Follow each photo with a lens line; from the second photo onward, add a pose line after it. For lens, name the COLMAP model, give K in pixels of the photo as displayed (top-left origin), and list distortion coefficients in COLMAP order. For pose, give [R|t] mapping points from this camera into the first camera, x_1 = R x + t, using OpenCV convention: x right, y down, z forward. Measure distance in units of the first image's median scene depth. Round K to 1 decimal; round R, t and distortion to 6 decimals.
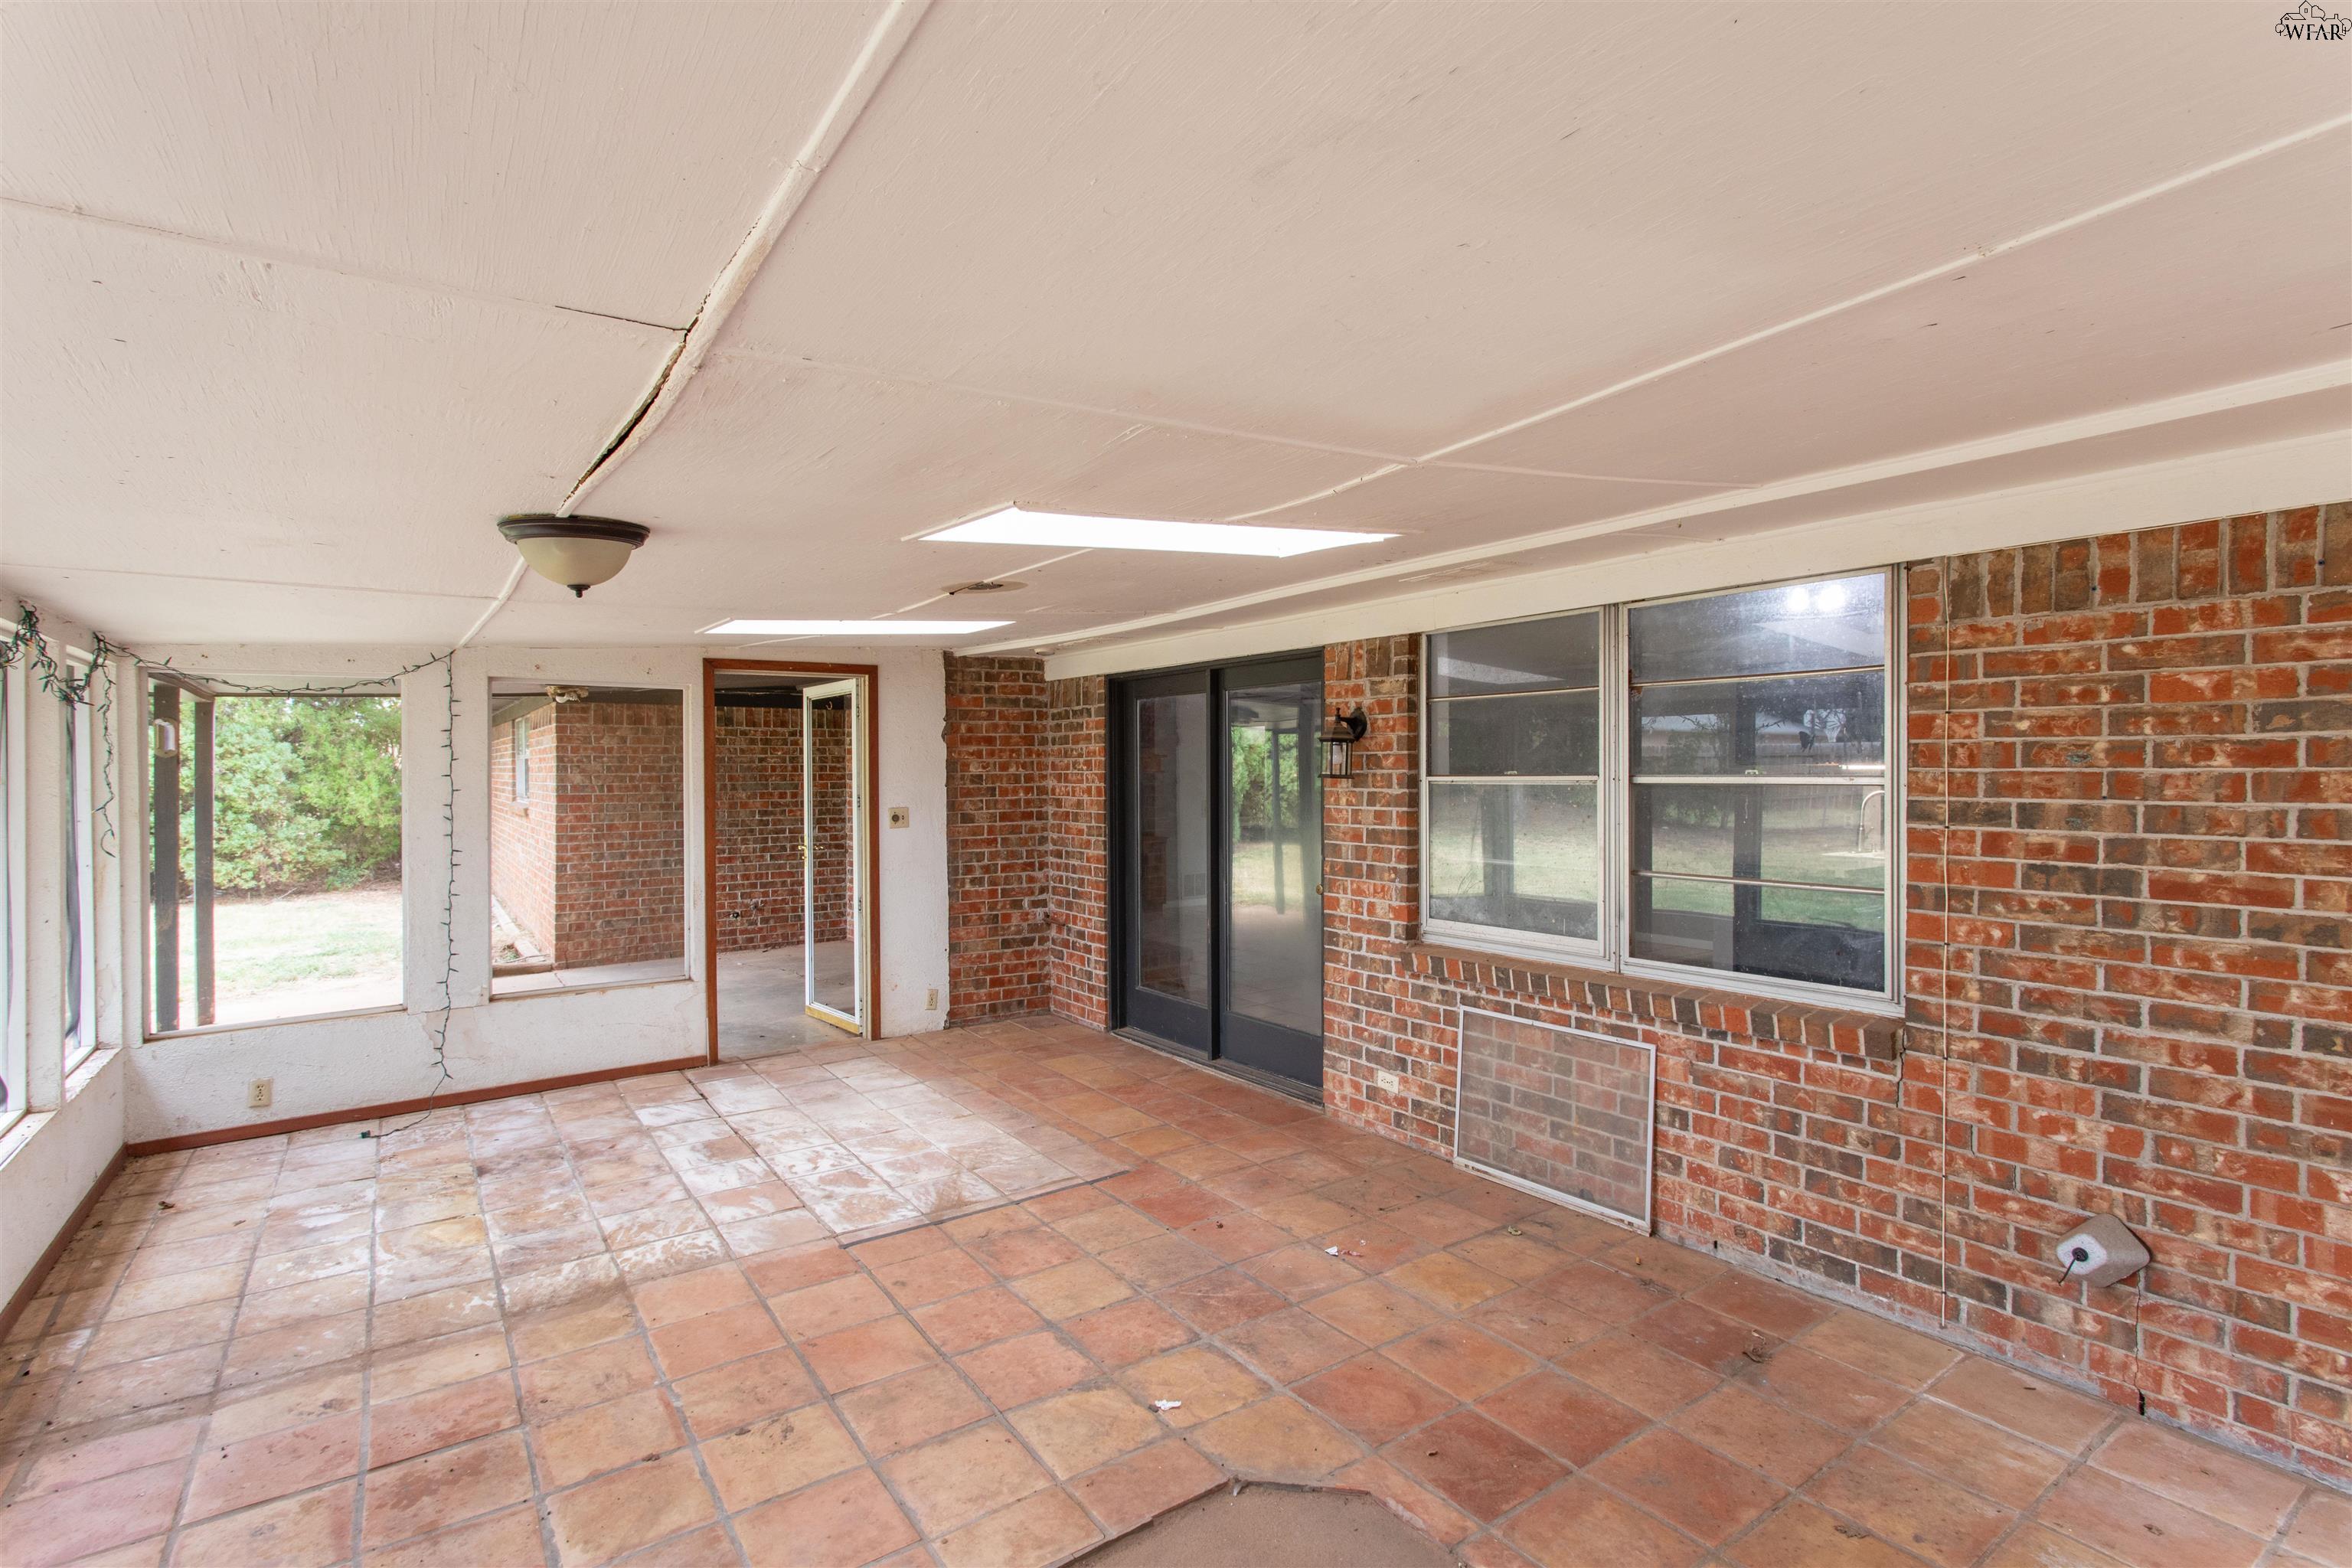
lens RADIAL K [[1128.6, 0, 1180.7], [0, 1128.6, 787.5], [0, 0, 1]] dist [-0.000779, 0.000471]
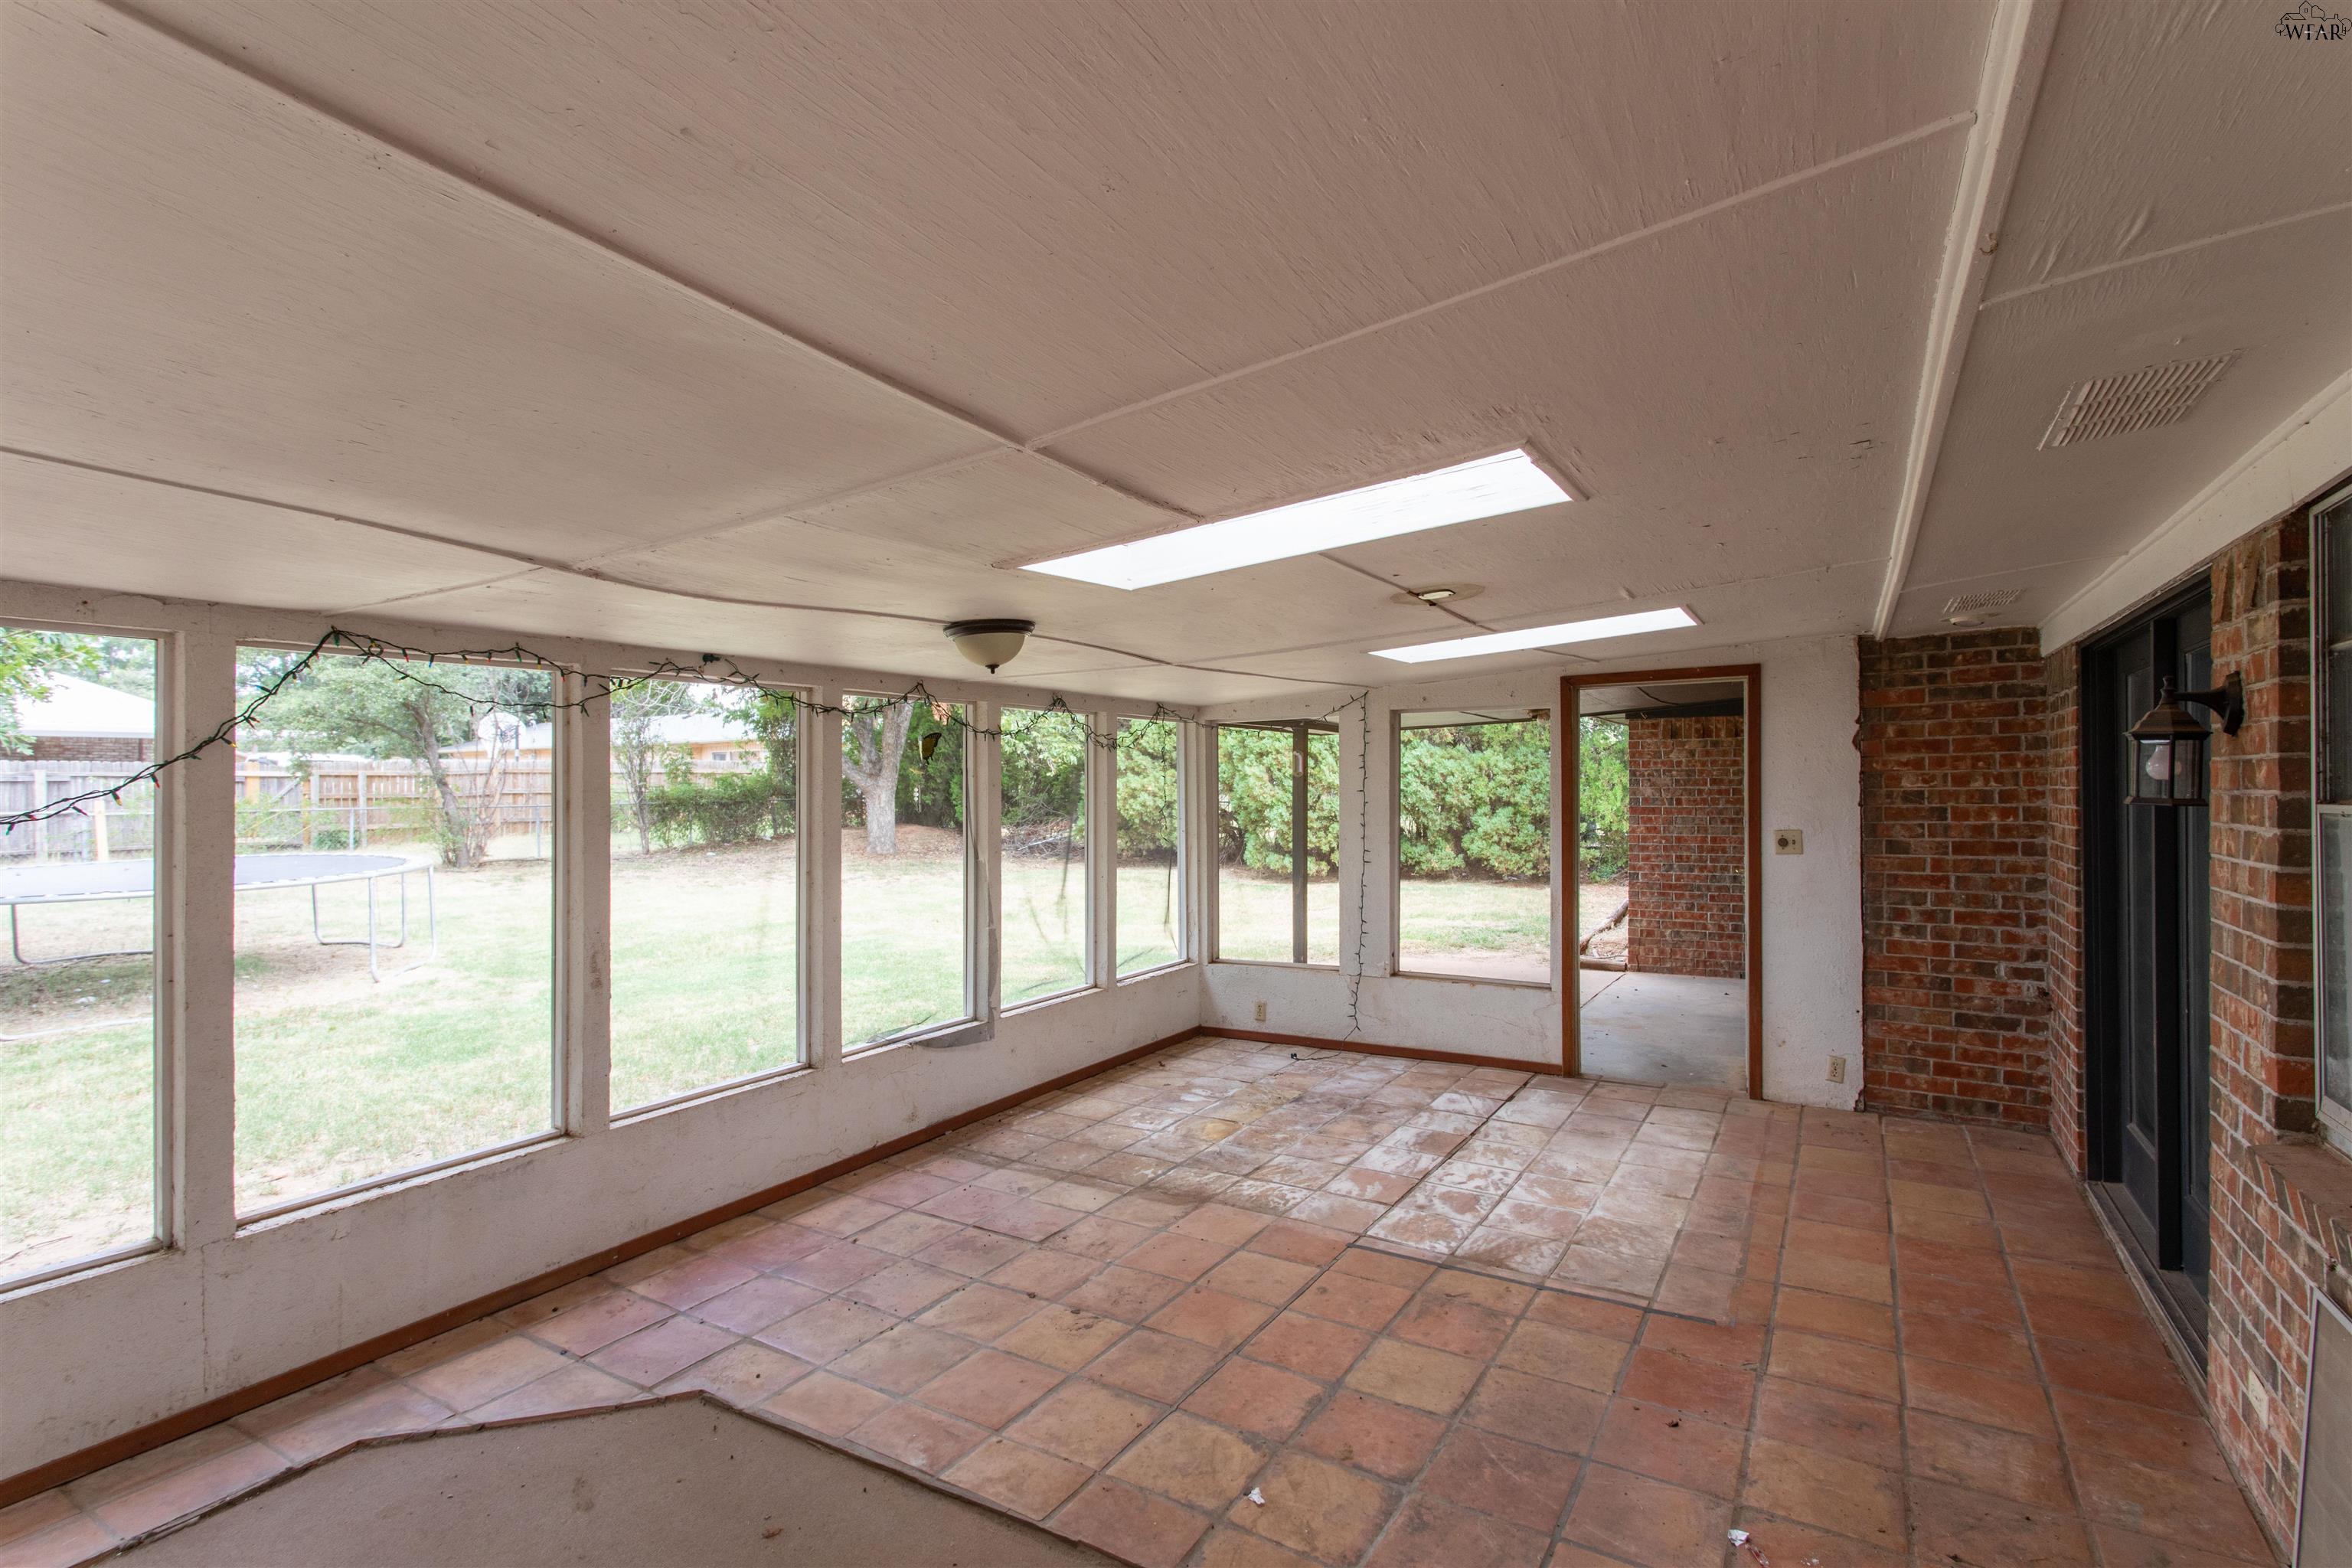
lens RADIAL K [[1128.6, 0, 1177.6], [0, 1128.6, 776.1], [0, 0, 1]] dist [-0.000779, 0.000471]
pose [[0.379216, -0.006969, -0.925282, 0.442861], [-0.008430, 0.999904, -0.010986, -0.011476], [0.925270, 0.011966, 0.379121, 0.324293]]
